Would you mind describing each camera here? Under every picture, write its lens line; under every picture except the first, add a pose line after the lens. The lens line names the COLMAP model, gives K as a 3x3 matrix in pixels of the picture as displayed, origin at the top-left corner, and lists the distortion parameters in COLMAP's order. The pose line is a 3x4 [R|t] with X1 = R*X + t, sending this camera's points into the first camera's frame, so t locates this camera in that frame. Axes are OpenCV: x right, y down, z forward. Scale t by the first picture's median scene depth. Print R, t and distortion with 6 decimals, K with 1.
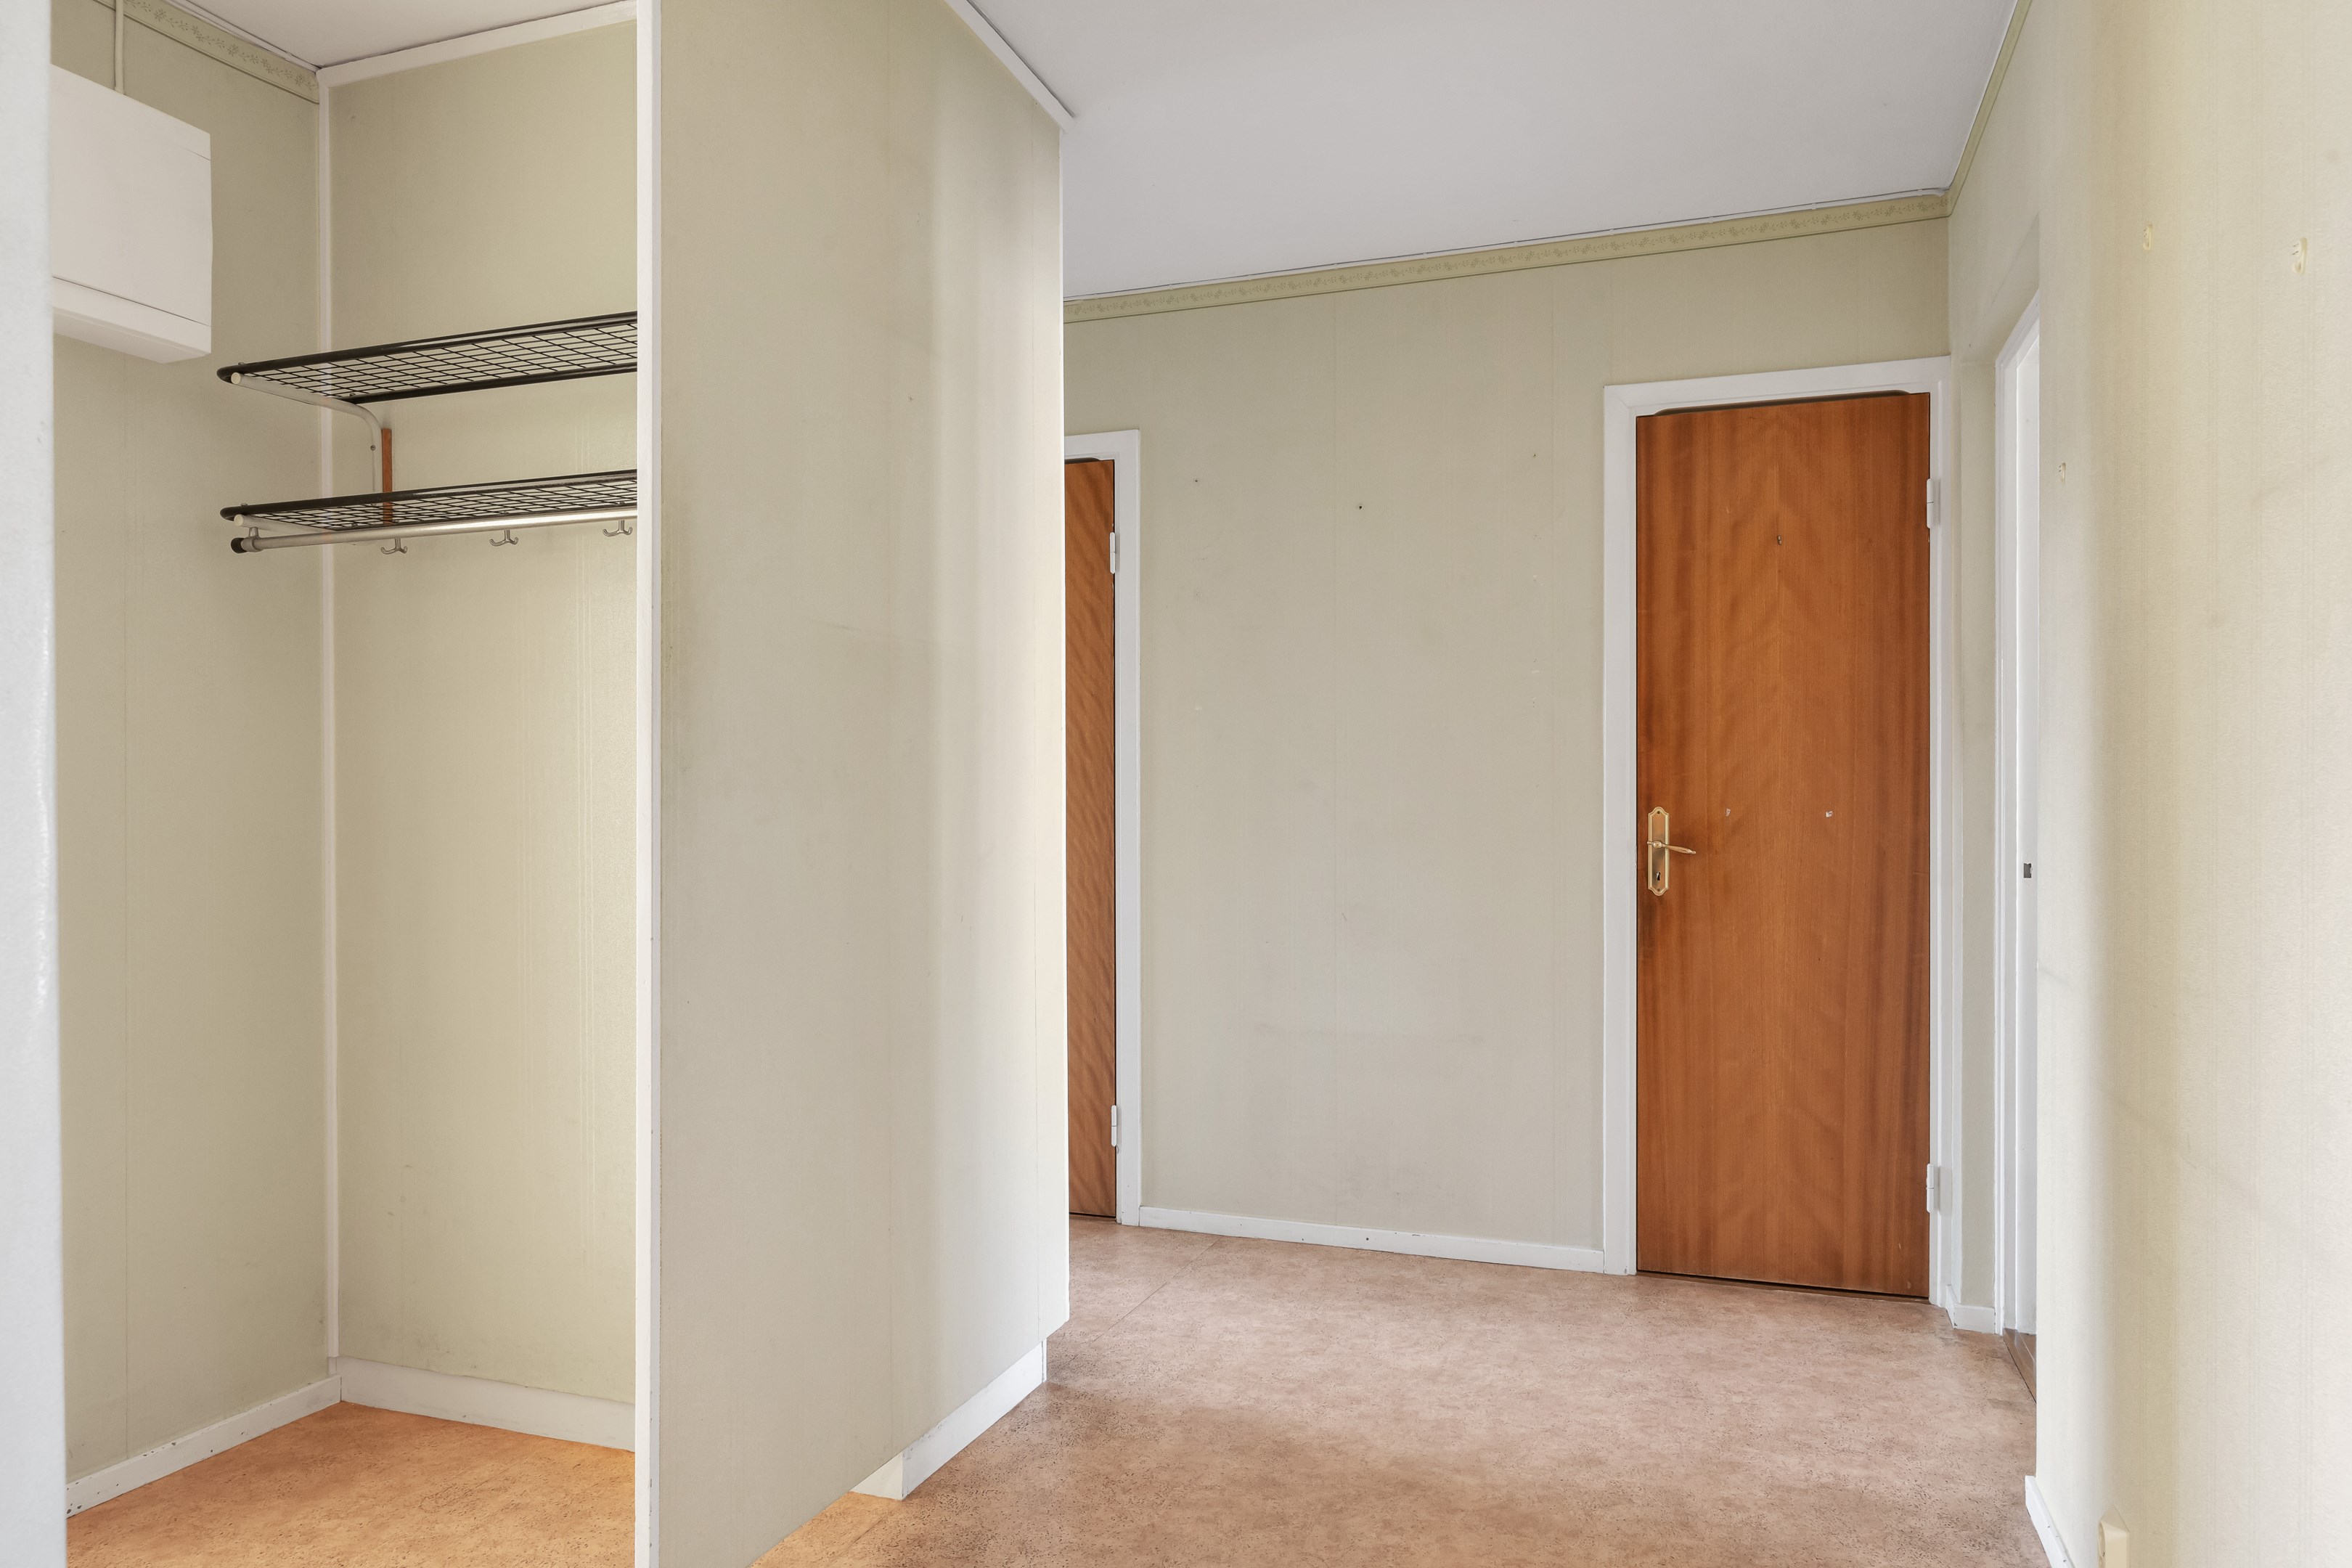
lens RADIAL K [[1550.2, 0, 1173.3], [0, 1550.2, 791.5], [0, 0, 1]] dist [0.001460, 0.000357]
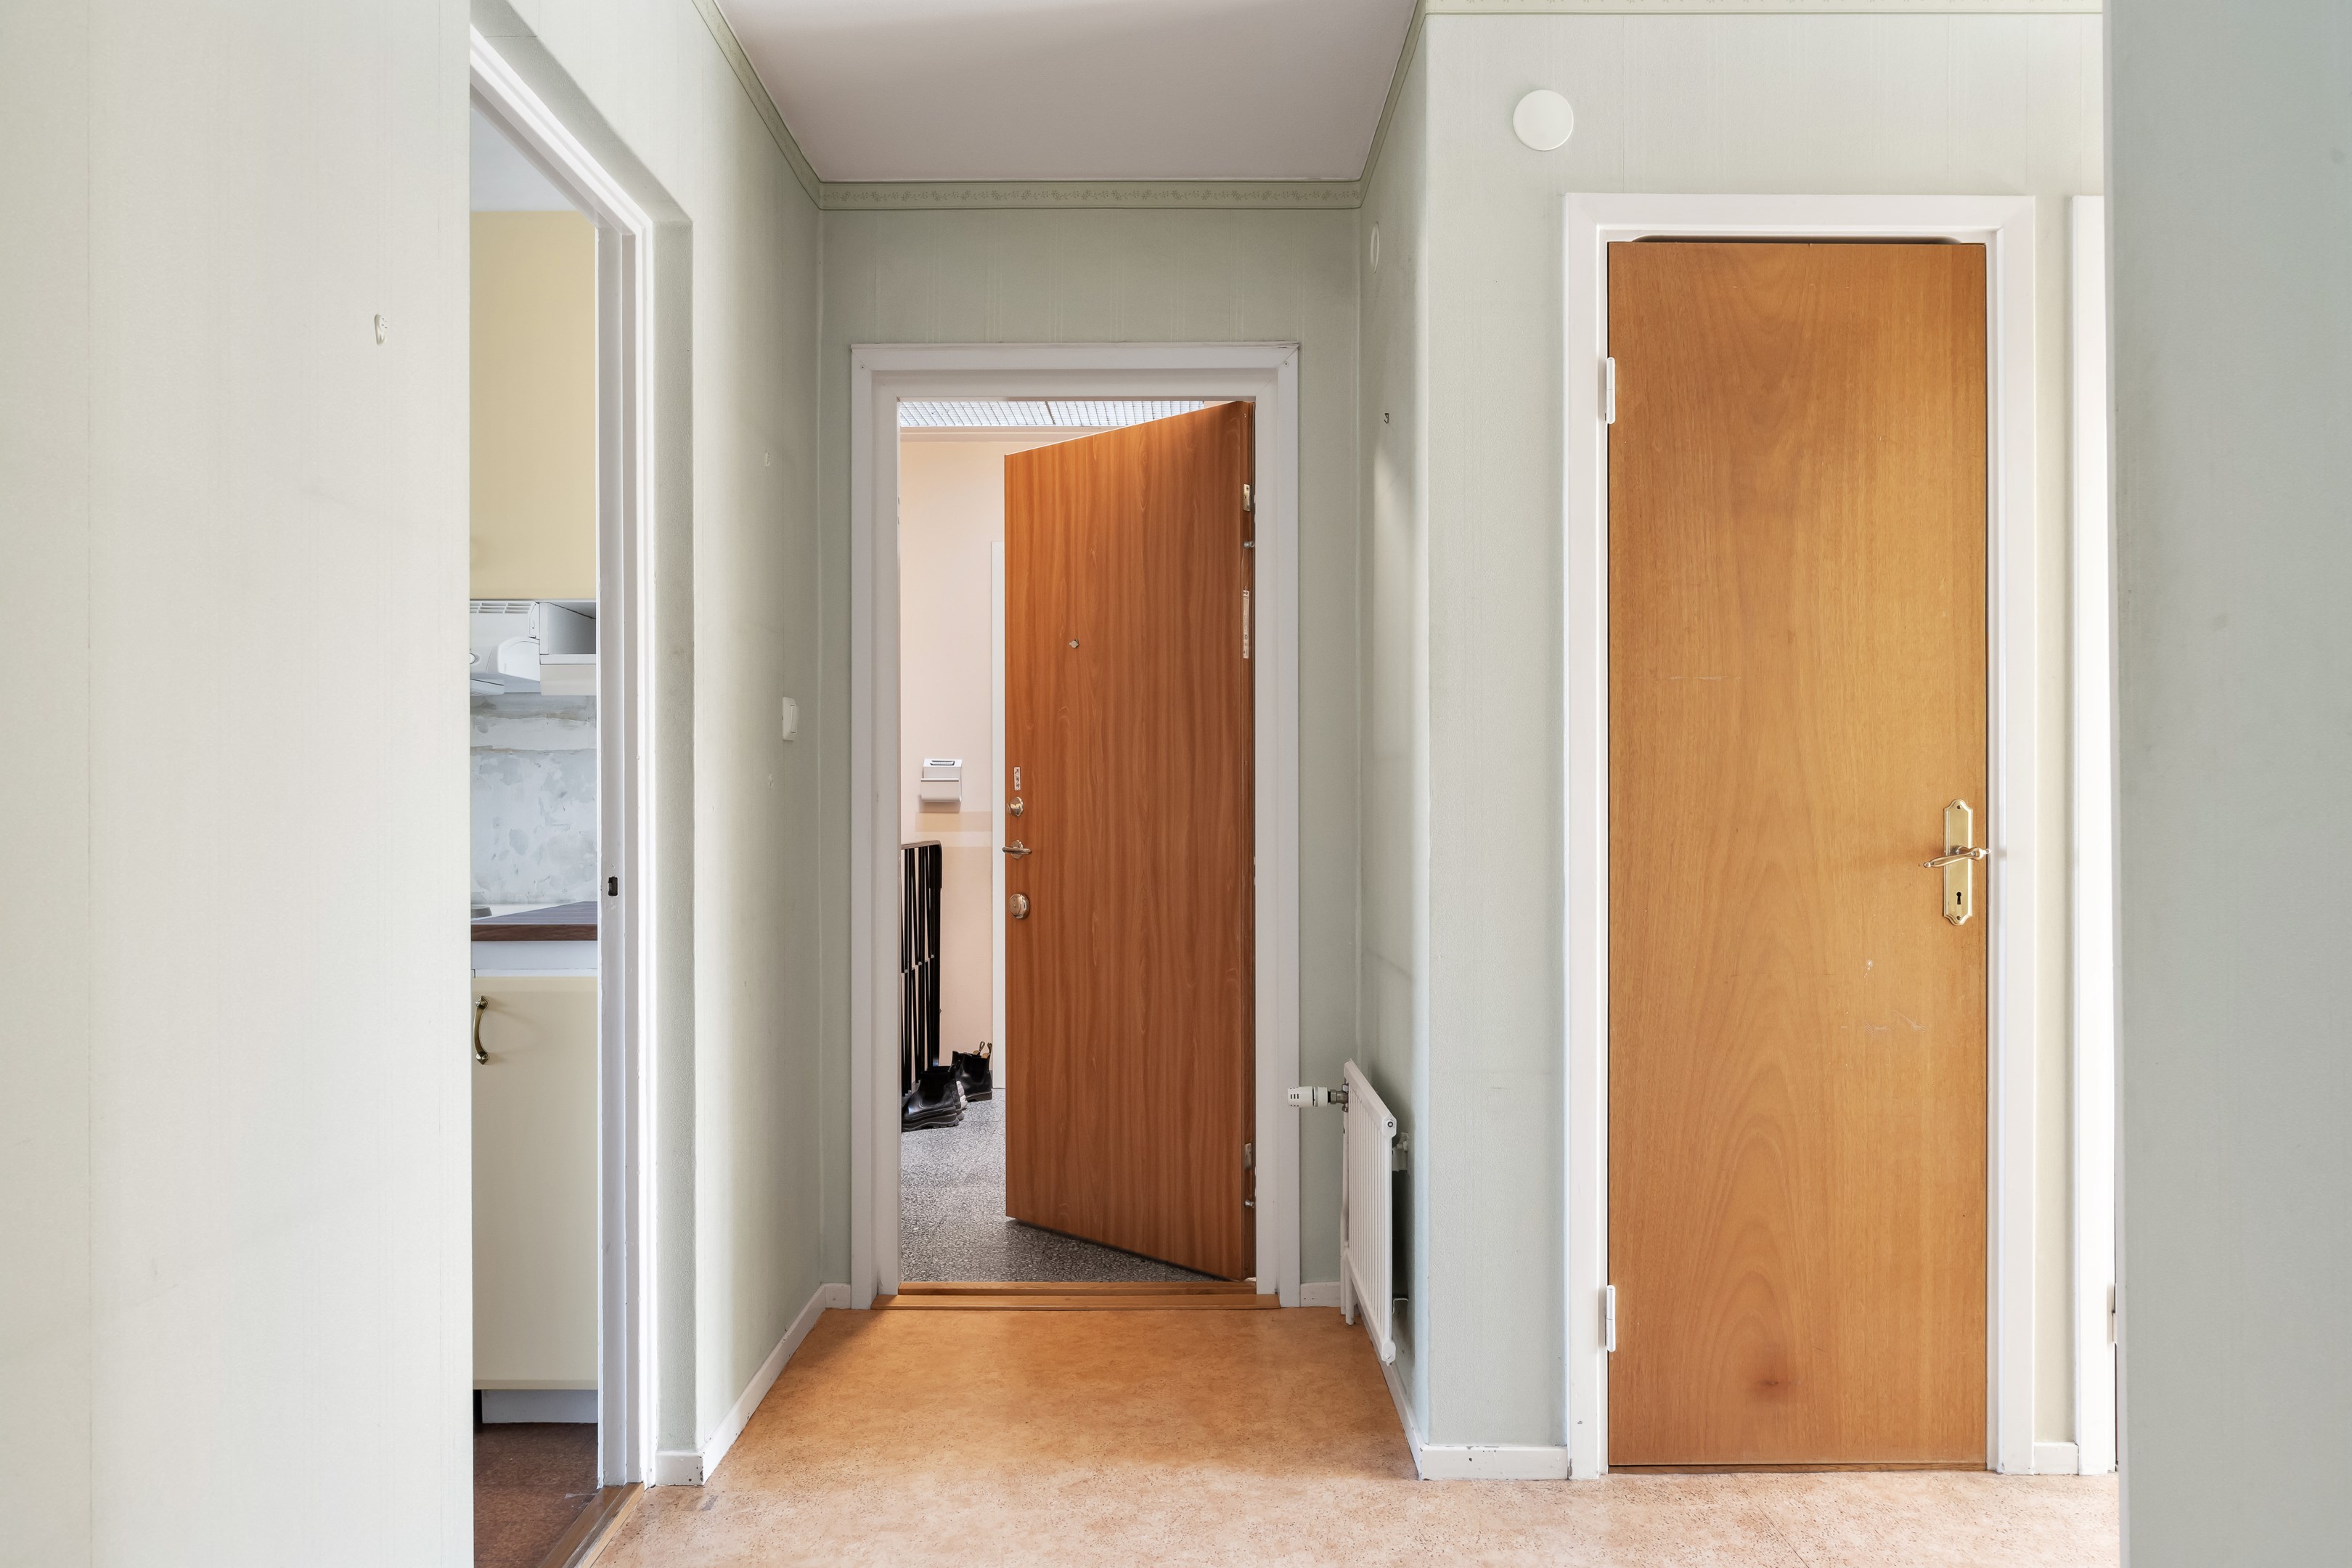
lens RADIAL K [[1550.2, 0, 1174.3], [0, 1550.2, 785.3], [0, 0, 1]] dist [0.001460, 0.000357]
pose [[-0.938135, 0.006827, -0.346202, 0.558477], [0.008759, 0.999954, -0.004016, 0.005174], [0.346158, -0.006800, -0.938151, 1.929473]]
